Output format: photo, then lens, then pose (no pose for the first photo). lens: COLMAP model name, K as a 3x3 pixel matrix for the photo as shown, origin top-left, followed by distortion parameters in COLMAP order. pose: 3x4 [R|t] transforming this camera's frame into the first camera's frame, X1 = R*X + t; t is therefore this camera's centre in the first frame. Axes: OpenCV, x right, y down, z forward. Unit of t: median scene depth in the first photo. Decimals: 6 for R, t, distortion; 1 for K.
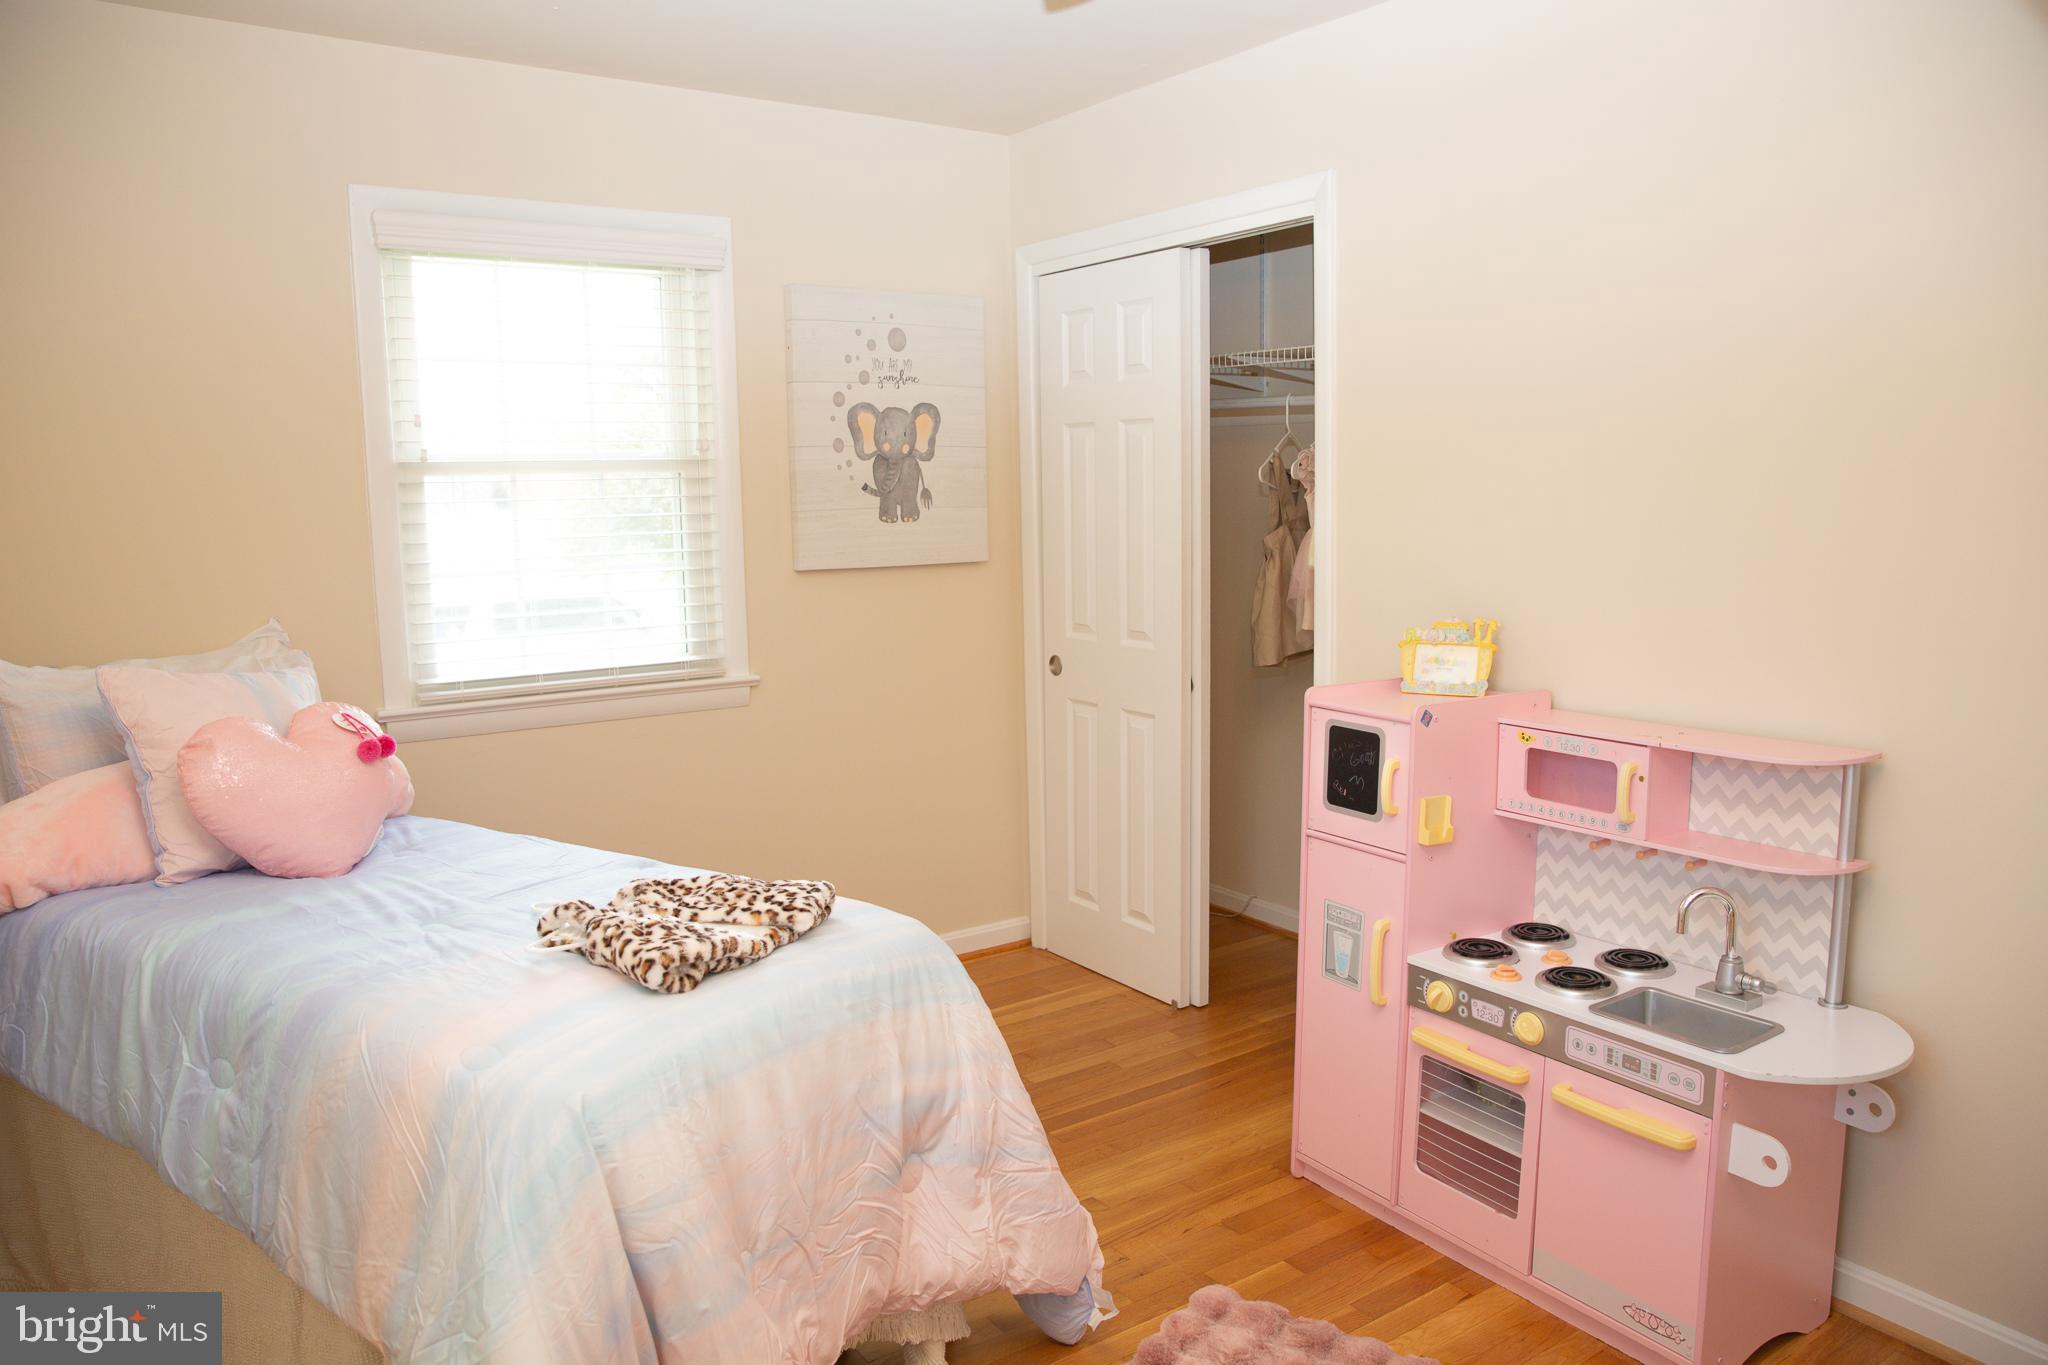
lens RADIAL K [[1389.5, 0, 1024.0], [0, 1389.5, 682.5], [0, 0, 1]] dist [-0.107388, 0.077573]
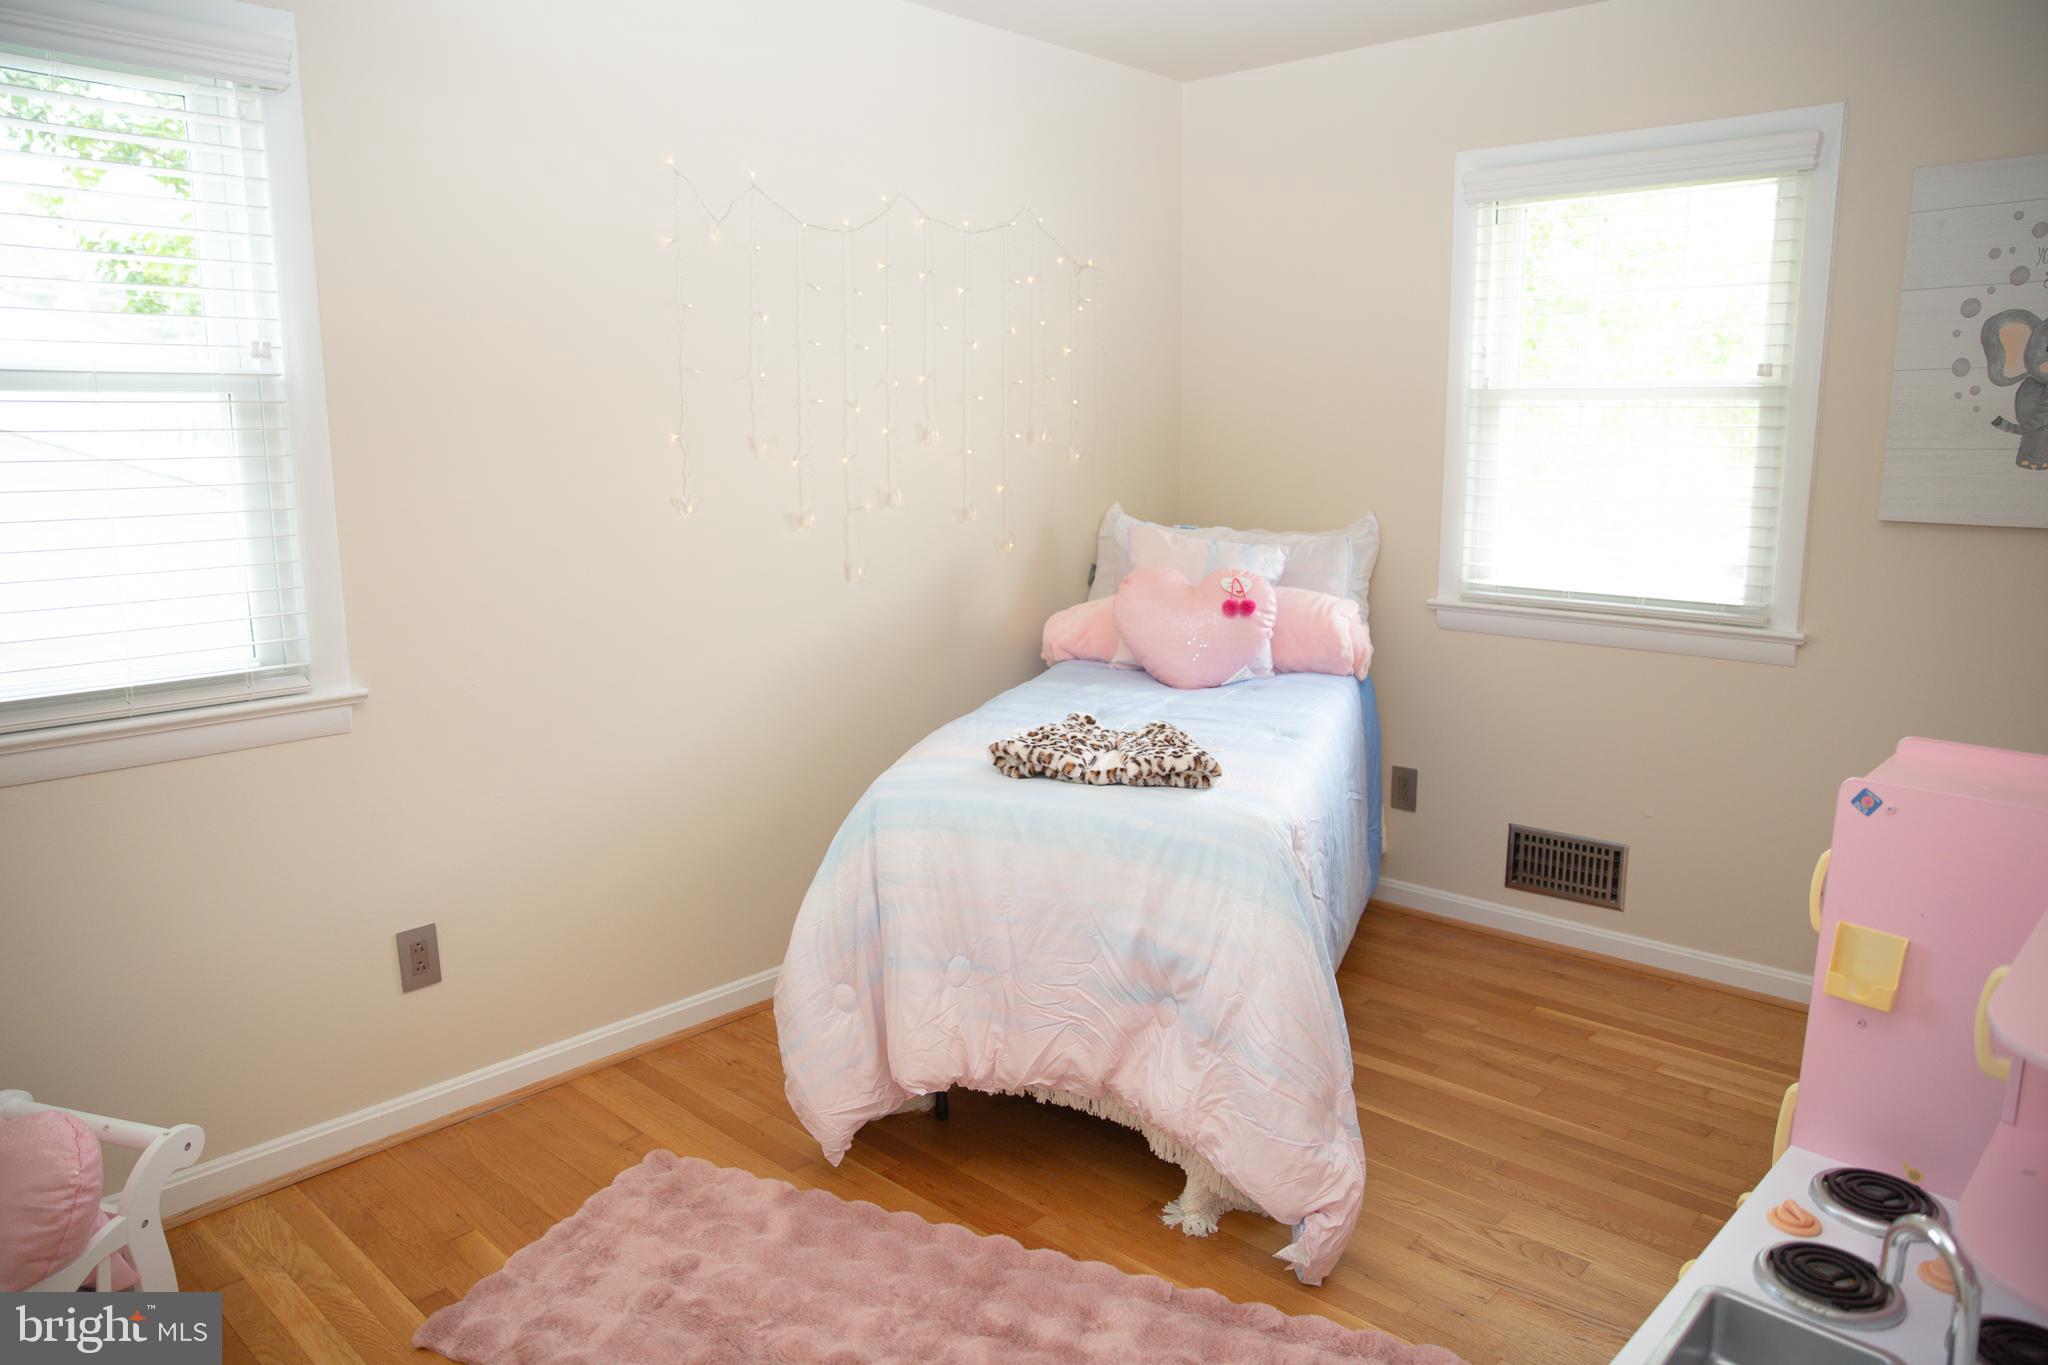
lens RADIAL K [[1389.5, 0, 1024.0], [0, 1389.5, 682.5], [0, 0, 1]] dist [-0.107388, 0.077573]
pose [[0.213316, 0.193620, -0.957605, 0.521748], [-0.133708, 0.976728, 0.167702, -0.052128], [0.967790, 0.092266, 0.234240, 0.316708]]
